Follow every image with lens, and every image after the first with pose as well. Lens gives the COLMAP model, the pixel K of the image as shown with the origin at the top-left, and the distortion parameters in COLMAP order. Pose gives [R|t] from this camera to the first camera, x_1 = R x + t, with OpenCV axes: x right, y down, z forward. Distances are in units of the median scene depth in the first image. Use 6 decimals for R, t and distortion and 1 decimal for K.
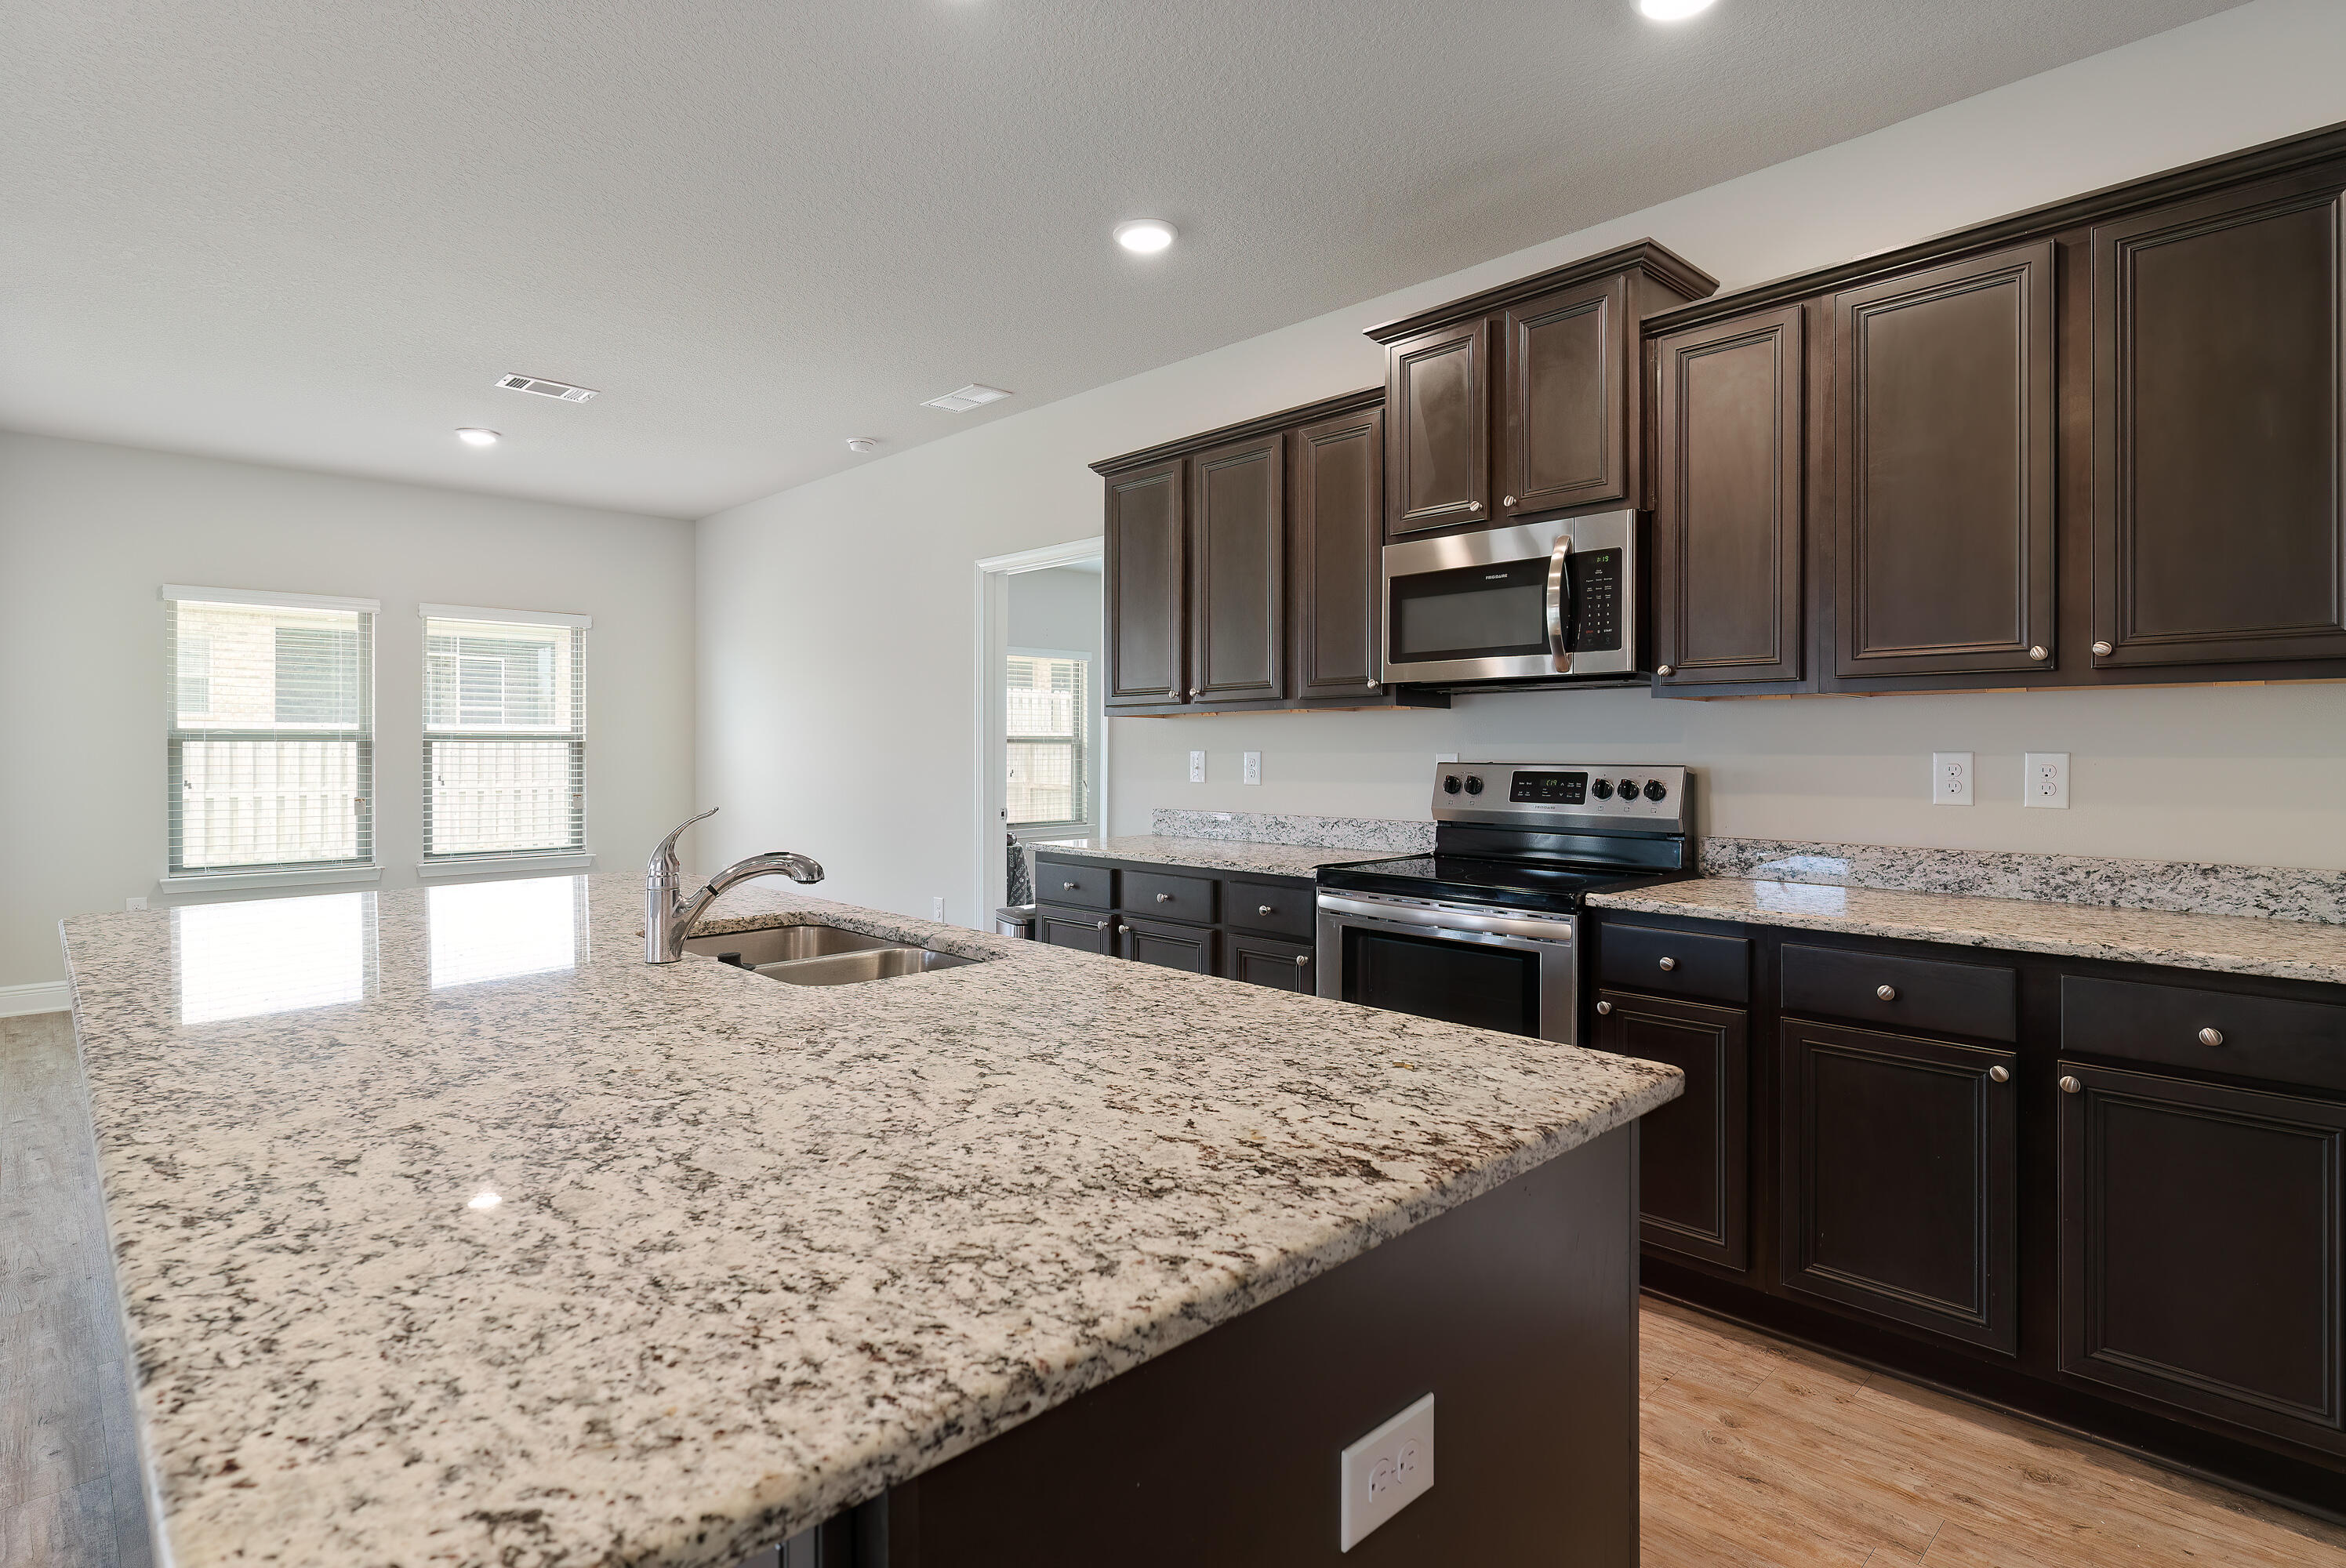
lens RADIAL K [[1193.5, 0, 1181.7], [0, 1193.5, 752.2], [0, 0, 1]] dist [0.002567, -0.000093]
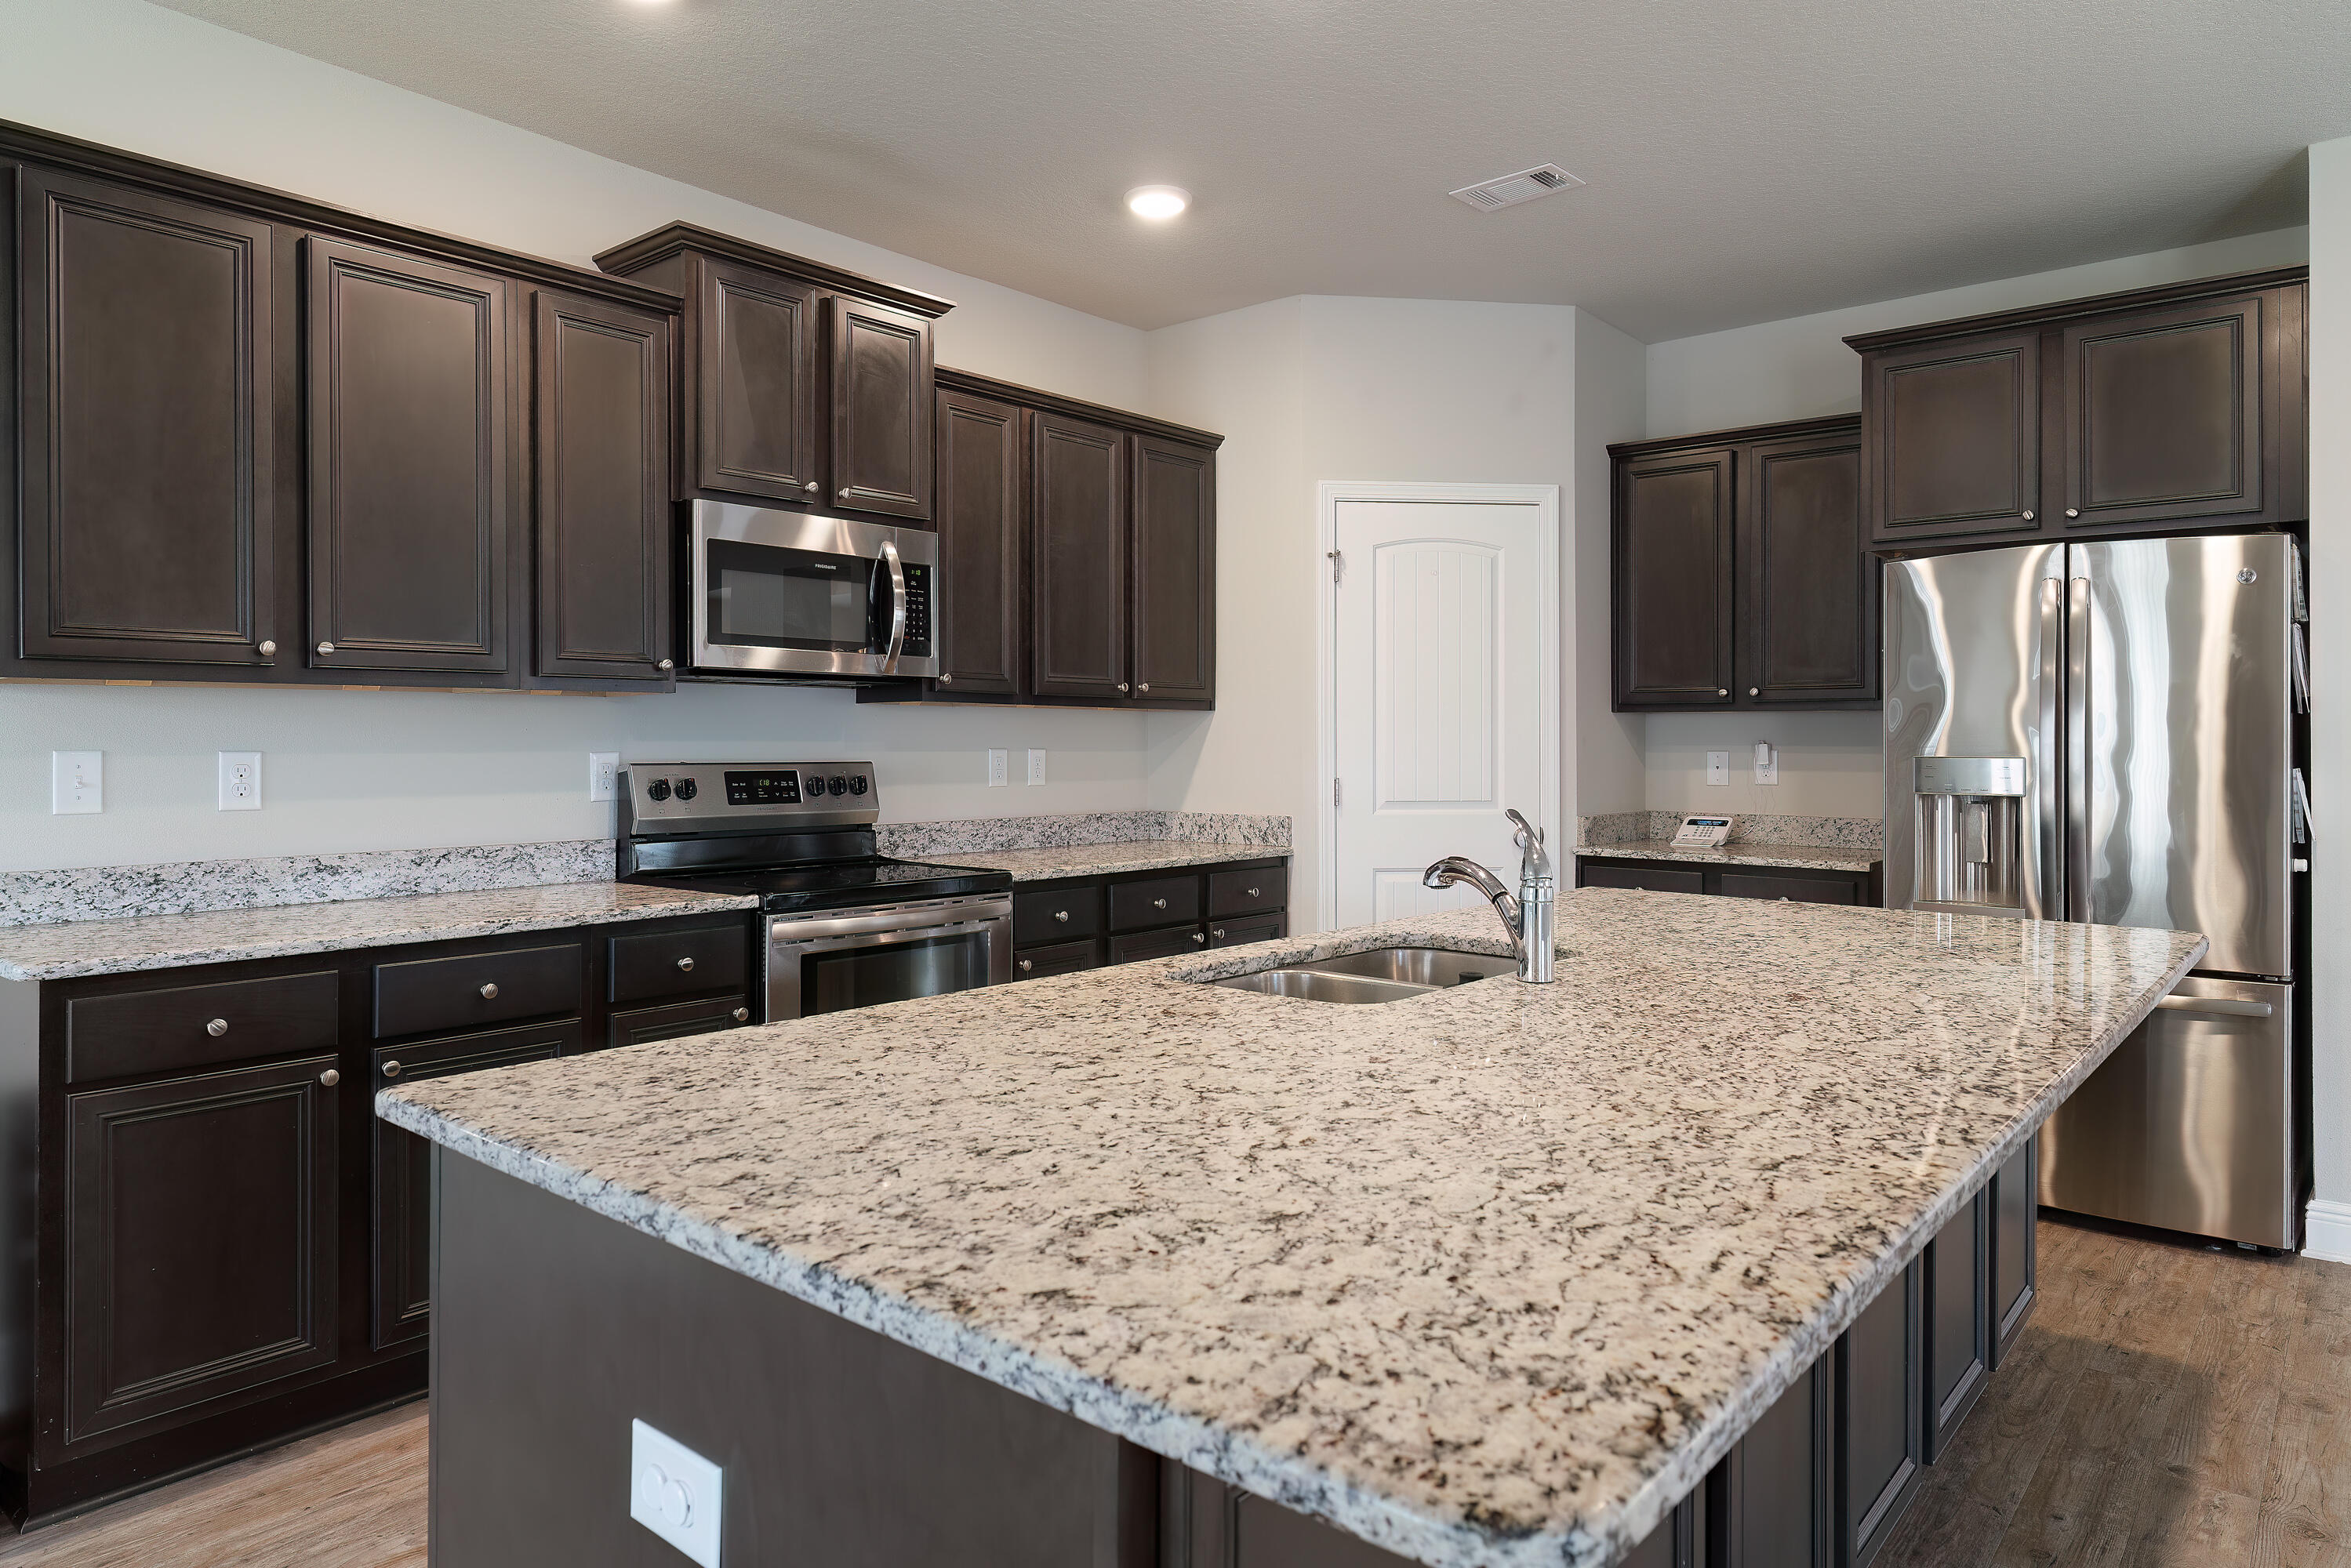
lens RADIAL K [[1440.9, 0, 1176.6], [0, 1440.9, 751.9], [0, 0, 1]] dist [-0.000204, 0.003265]
pose [[-0.095334, -0.003486, 0.995439, -0.953471], [0.004000, 0.999984, 0.003885, -0.002145], [-0.995437, 0.004352, -0.095318, 0.866589]]
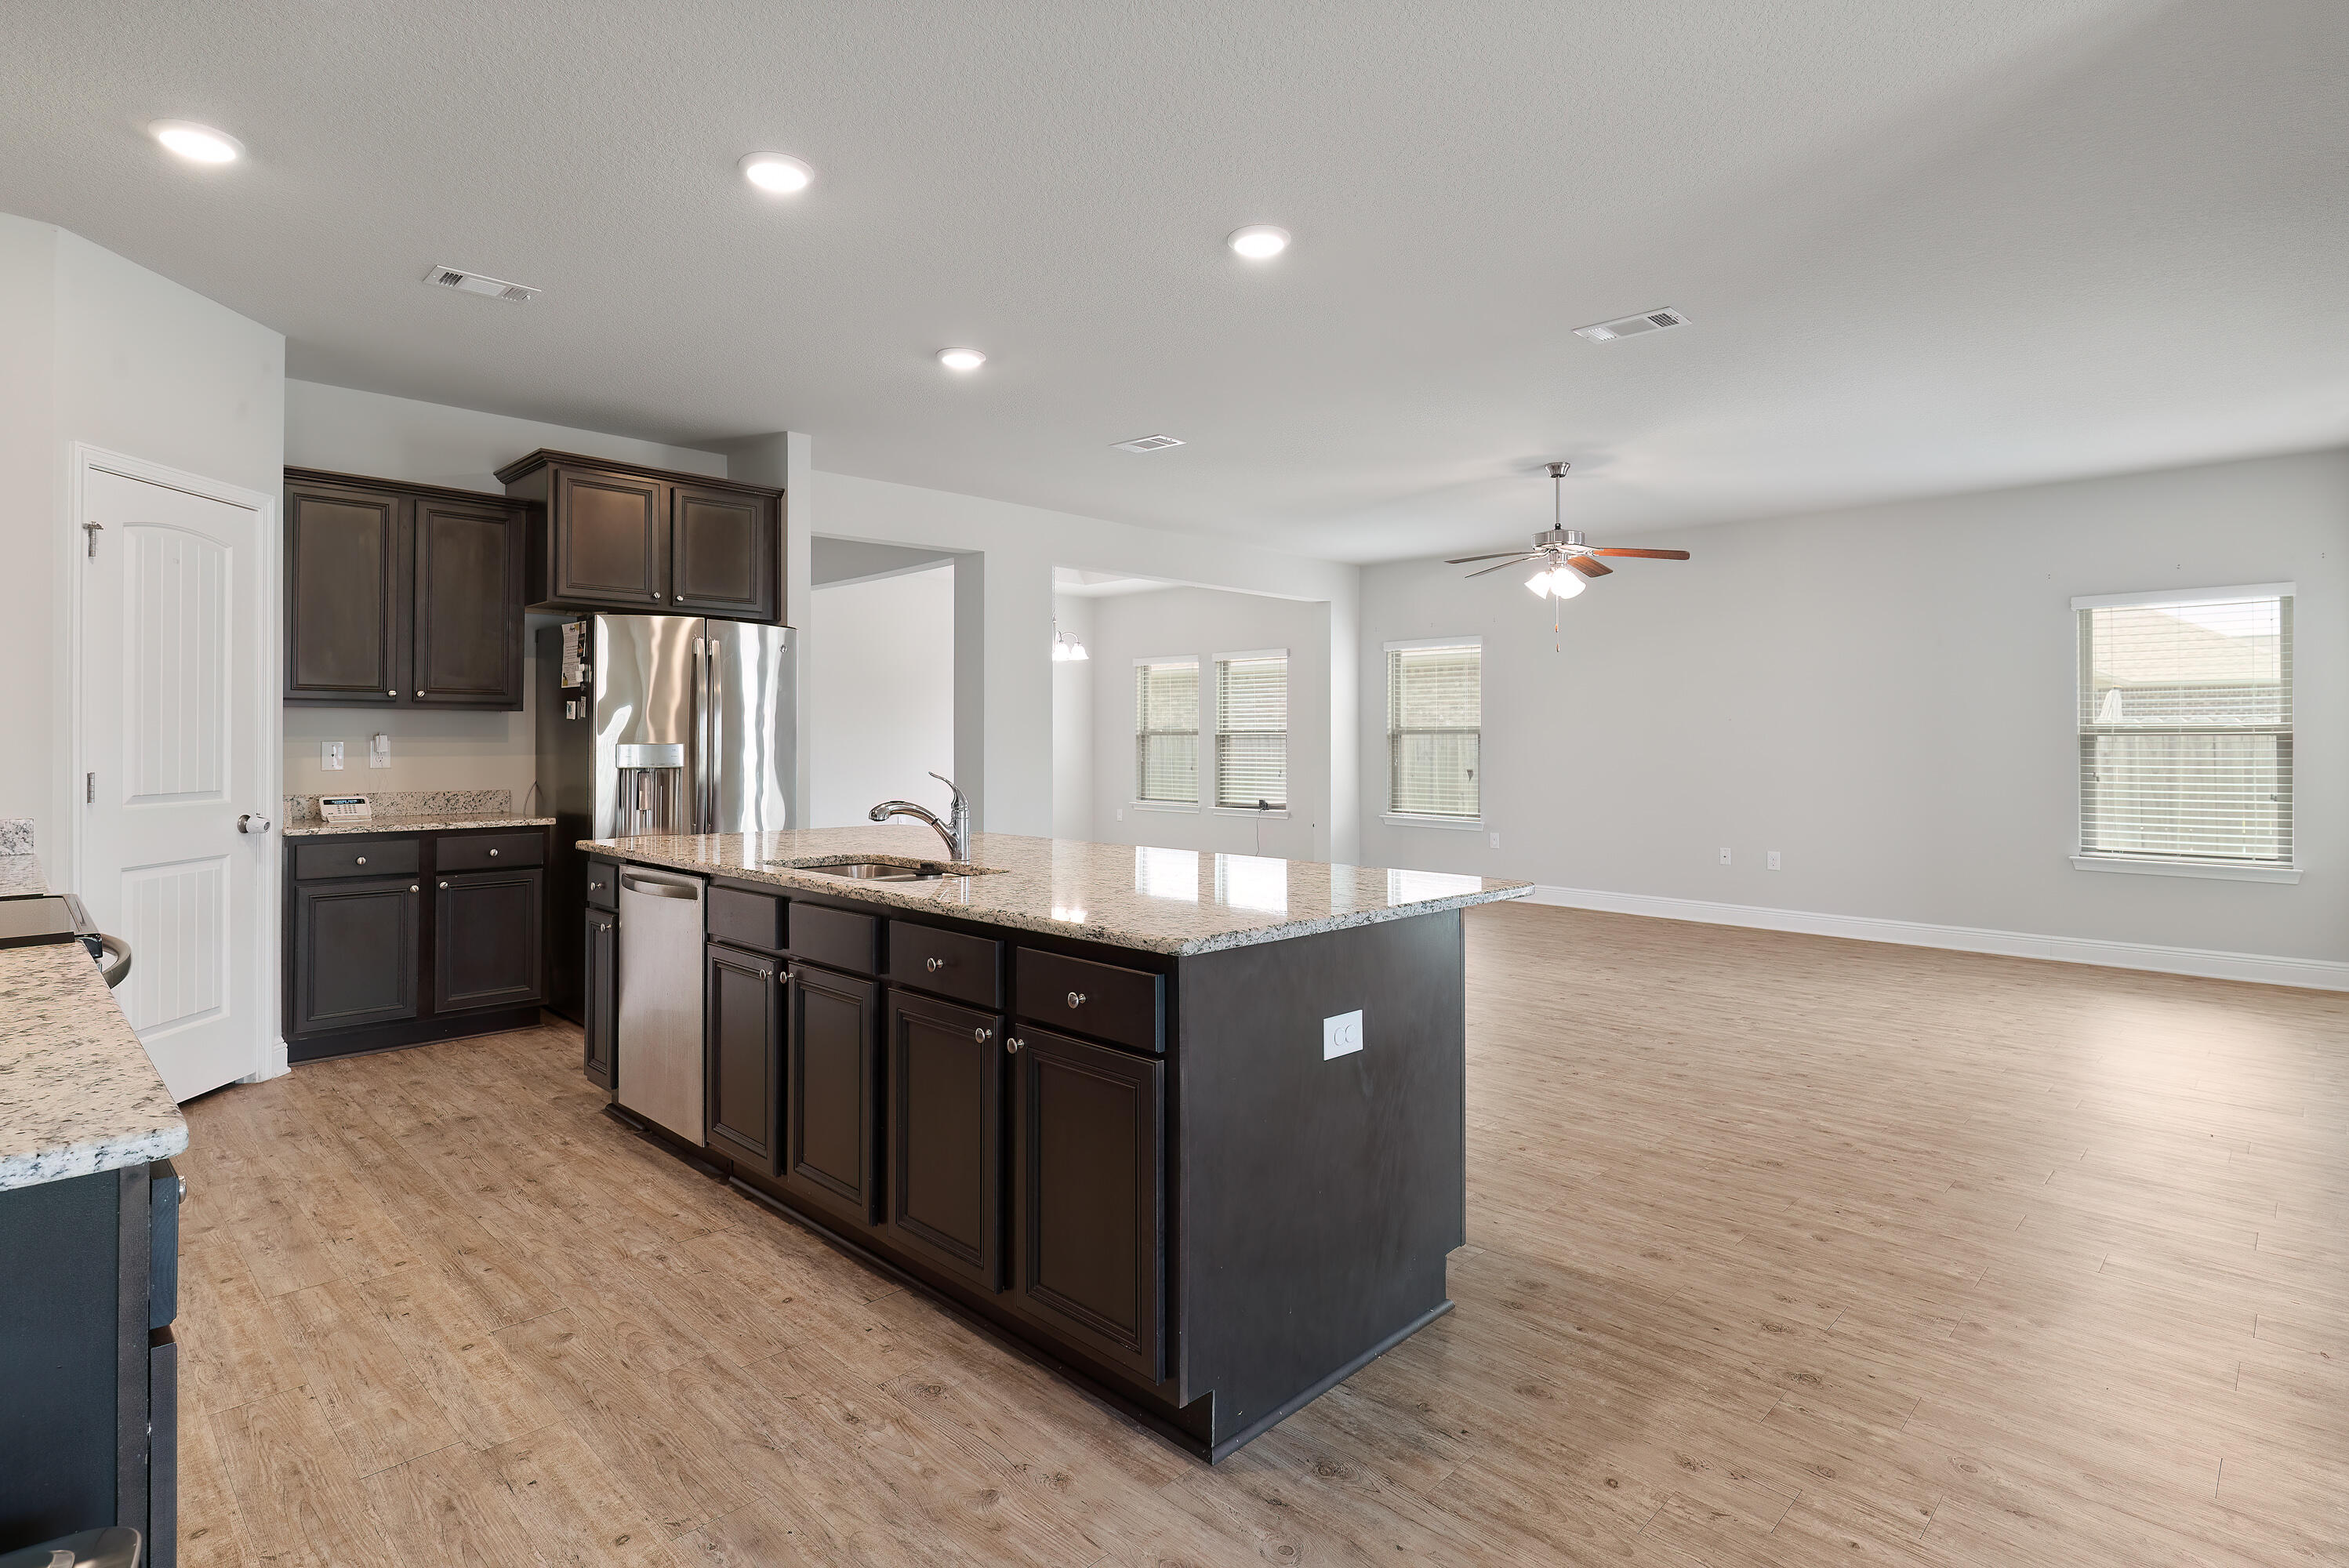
lens RADIAL K [[1135.0, 0, 1168.9], [0, 1135.0, 730.5], [0, 0, 1]] dist [0.009979, -0.000026]
pose [[-0.999981, 0.002169, -0.005767, -0.464970], [0.002171, 0.999998, -0.000414, -0.006048], [0.005766, -0.000427, -0.999983, 1.675872]]
